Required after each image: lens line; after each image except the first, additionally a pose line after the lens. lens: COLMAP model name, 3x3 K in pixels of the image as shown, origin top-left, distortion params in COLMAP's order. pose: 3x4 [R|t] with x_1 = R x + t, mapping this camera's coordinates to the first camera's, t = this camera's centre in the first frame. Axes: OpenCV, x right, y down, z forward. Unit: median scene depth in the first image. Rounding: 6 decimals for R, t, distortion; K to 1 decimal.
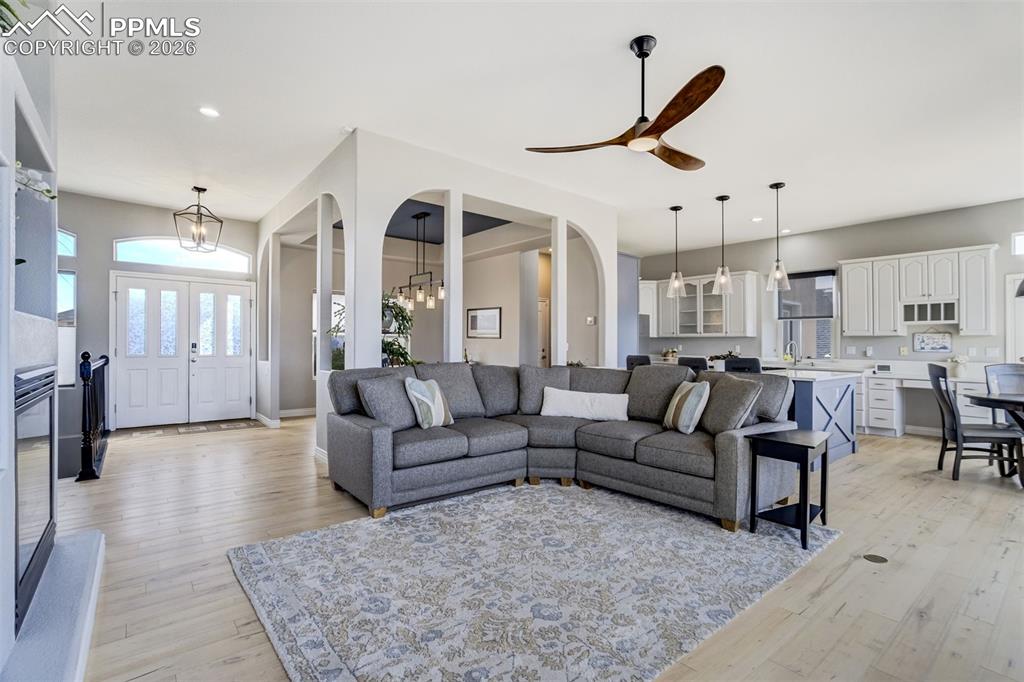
lens RADIAL K [[474.8, 0, 518.8], [0, 474.8, 342.4], [0, 0, 1]] dist [-0.011158, 0.001336]
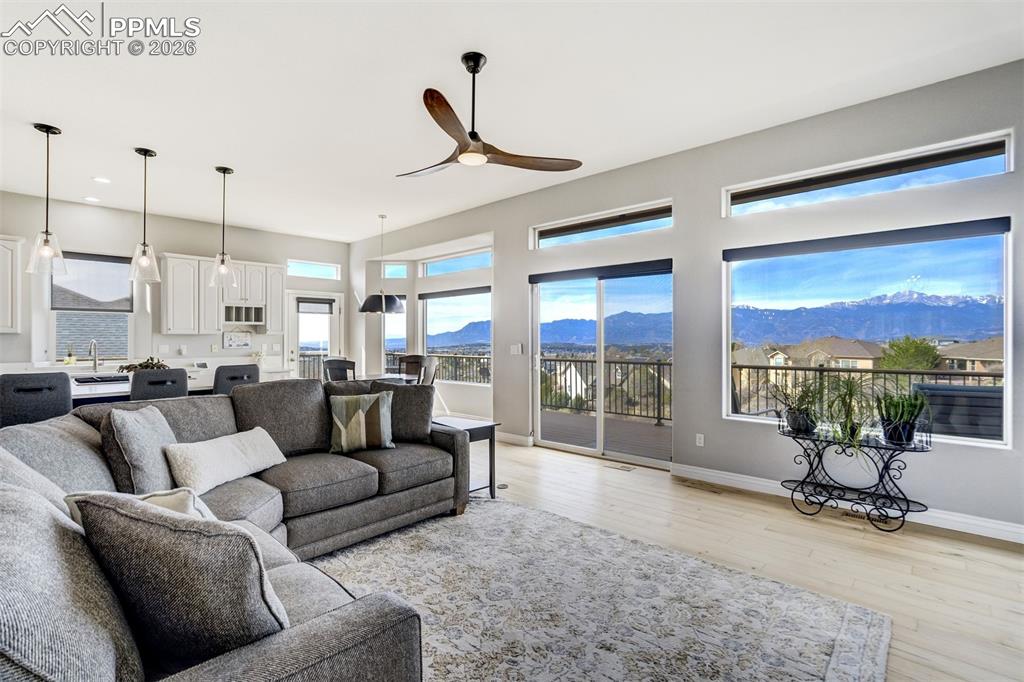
lens RADIAL K [[474.8, 0, 518.8], [0, 474.8, 342.4], [0, 0, 1]] dist [-0.011158, 0.001336]
pose [[-0.109514, -0.019702, 0.993790, -0.341646], [-0.008222, 0.999787, 0.018915, -0.023024], [-0.993951, -0.006099, -0.109653, 0.464505]]
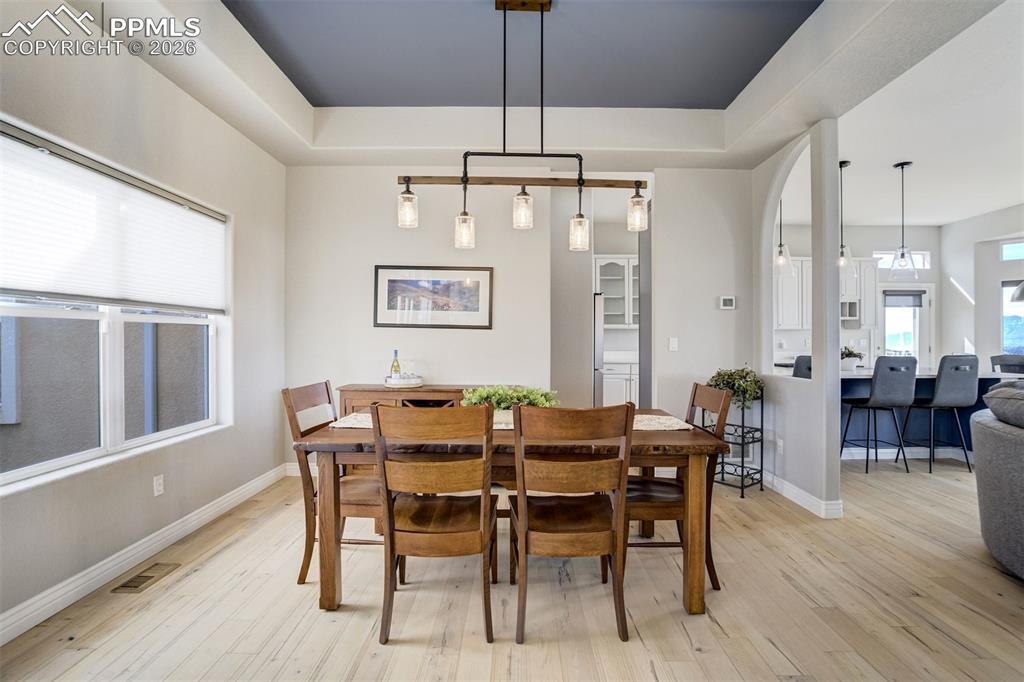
lens RADIAL K [[474.8, 0, 518.8], [0, 474.8, 342.4], [0, 0, 1]] dist [-0.011158, 0.001336]
pose [[0.656787, -0.011595, 0.753987, -0.540303], [-0.000907, 0.999869, 0.016167, -0.000905], [-0.754076, -0.011302, 0.656690, 0.829008]]
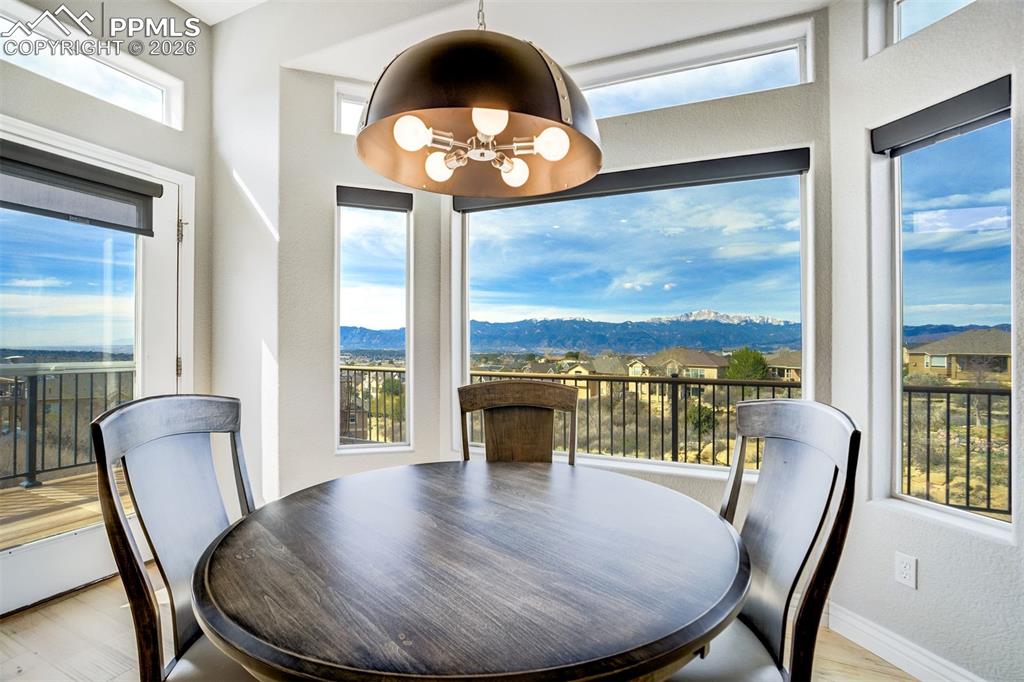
lens RADIAL K [[474.8, 0, 518.8], [0, 474.8, 342.4], [0, 0, 1]] dist [-0.011158, 0.001336]
pose [[-0.429092, -0.009053, 0.903216, 0.569319], [-0.027494, 0.999617, -0.003043, 0.008261], [-0.902842, -0.026138, -0.429177, 0.733118]]
